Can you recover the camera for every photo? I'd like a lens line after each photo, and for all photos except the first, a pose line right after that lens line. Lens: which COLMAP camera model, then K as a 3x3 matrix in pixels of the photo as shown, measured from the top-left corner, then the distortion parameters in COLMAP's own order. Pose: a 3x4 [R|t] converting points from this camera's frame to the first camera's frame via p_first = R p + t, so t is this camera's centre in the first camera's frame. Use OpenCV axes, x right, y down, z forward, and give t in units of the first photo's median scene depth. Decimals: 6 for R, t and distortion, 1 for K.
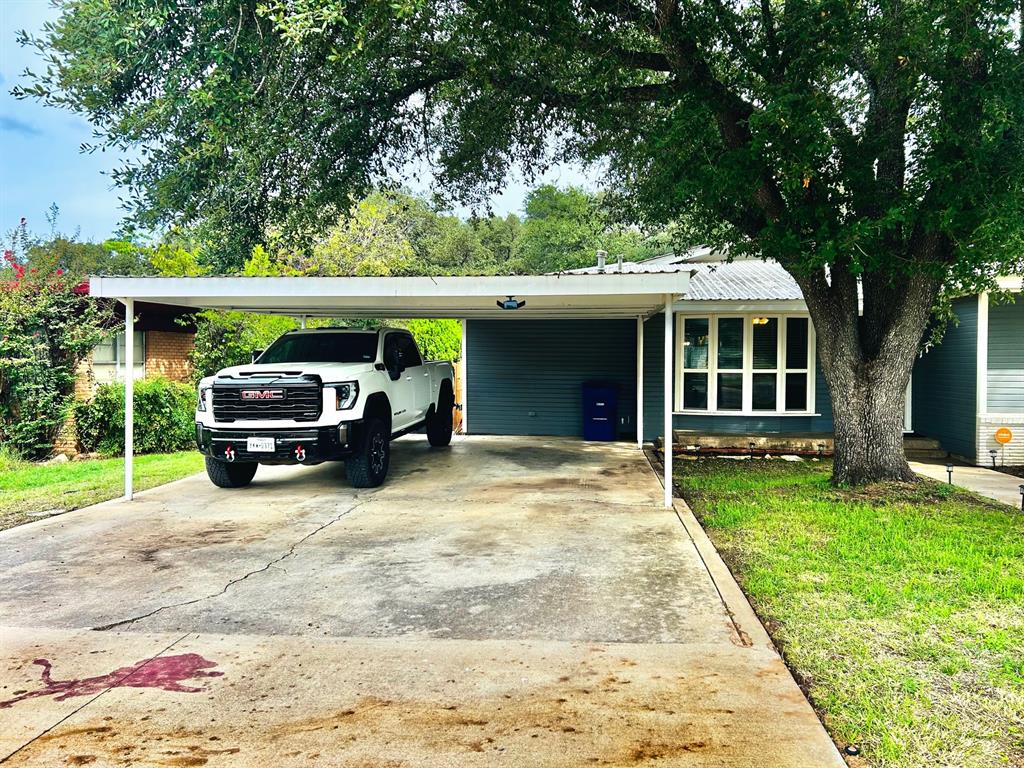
lens RADIAL K [[741.0, 0, 509.2], [0, 741.0, 384.9], [0, 0, 1]] dist [0.012512, -0.007605]
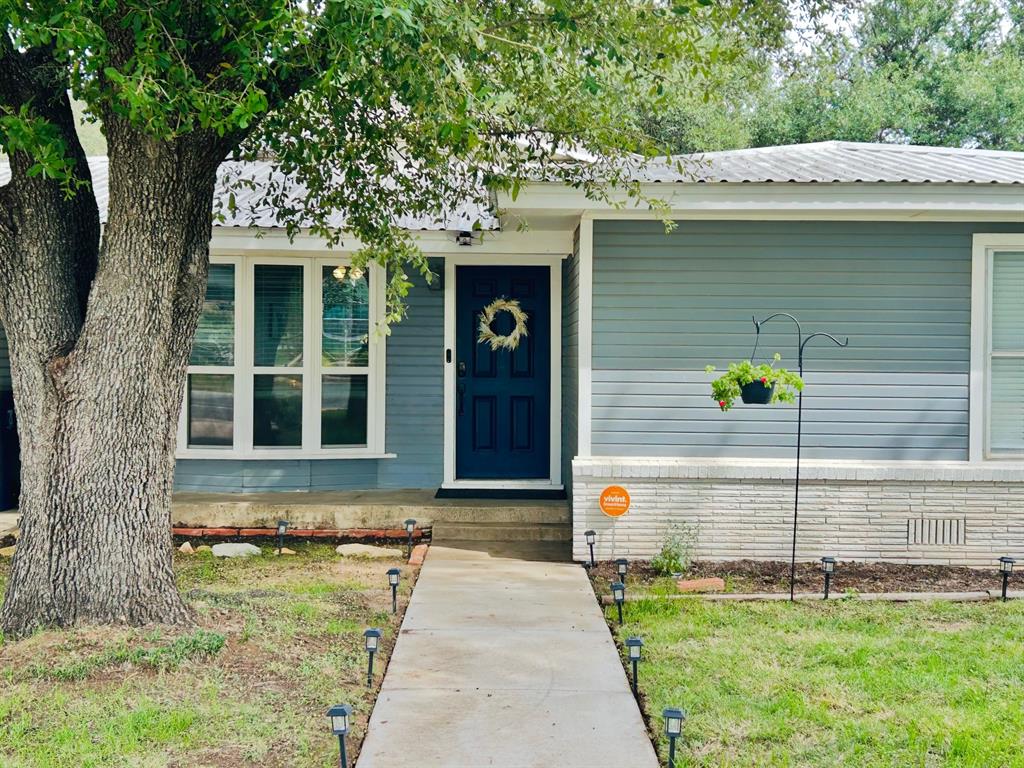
lens RADIAL K [[1259.2, 0, 517.4], [0, 1259.2, 379.0], [0, 0, 1]] dist [0.074223, 0.000000]
pose [[0.989419, 0.003530, 0.145046, 0.520035], [-0.002563, 0.999973, -0.006856, -0.009672], [-0.145067, 0.006412, 0.989401, 0.172978]]
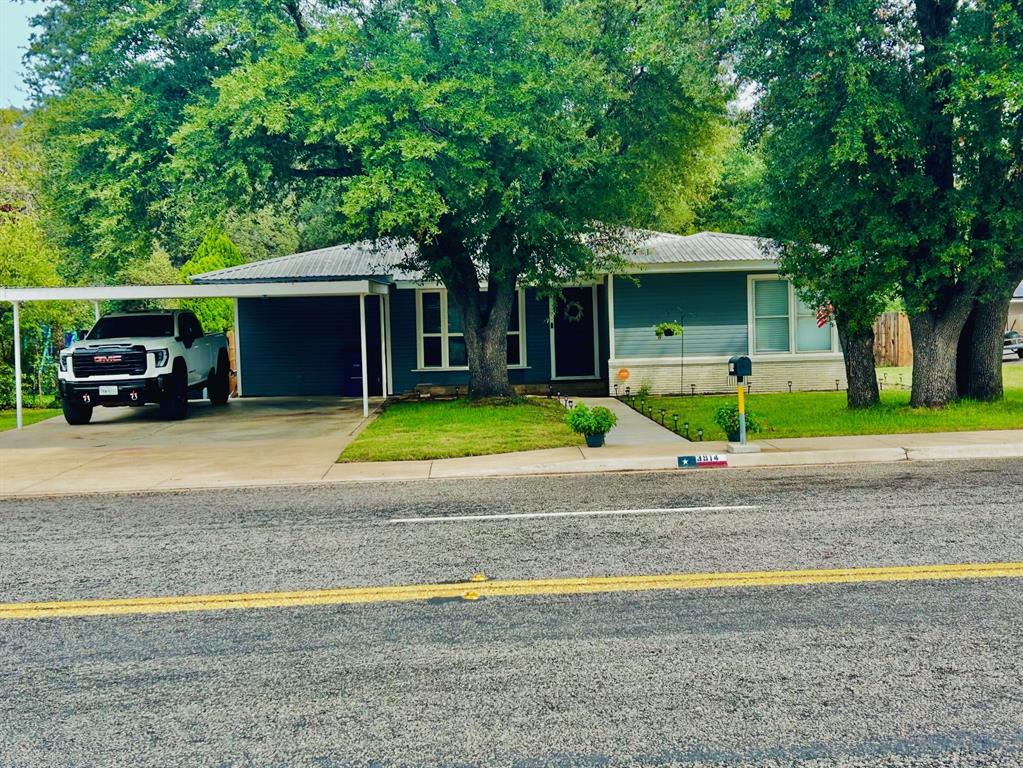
lens RADIAL K [[1258.0, 0, 509.6], [0, 1258.0, 384.8], [0, 0, 1]] dist [0.074223, 0.000000]
pose [[0.987678, -0.035965, 0.152310, 0.083279], [0.033198, 0.999235, 0.020670, 0.034085], [-0.152937, -0.015359, 0.988117, -1.501180]]
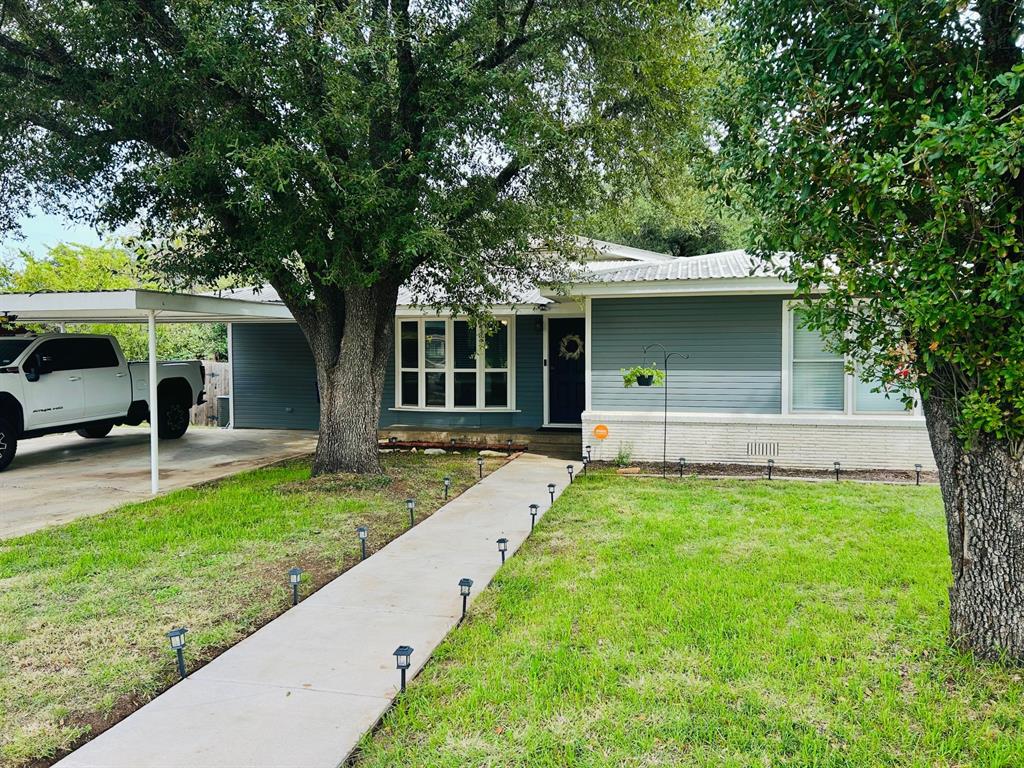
lens RADIAL K [[741.0, 0, 503.5], [0, 741.0, 381.2], [0, 0, 1]] dist [0.012512, -0.007605]
pose [[0.994879, -0.000592, -0.101075, 0.694423], [0.001359, 0.999971, 0.007521, -0.014320], [0.101067, -0.007620, 0.994850, -0.078946]]
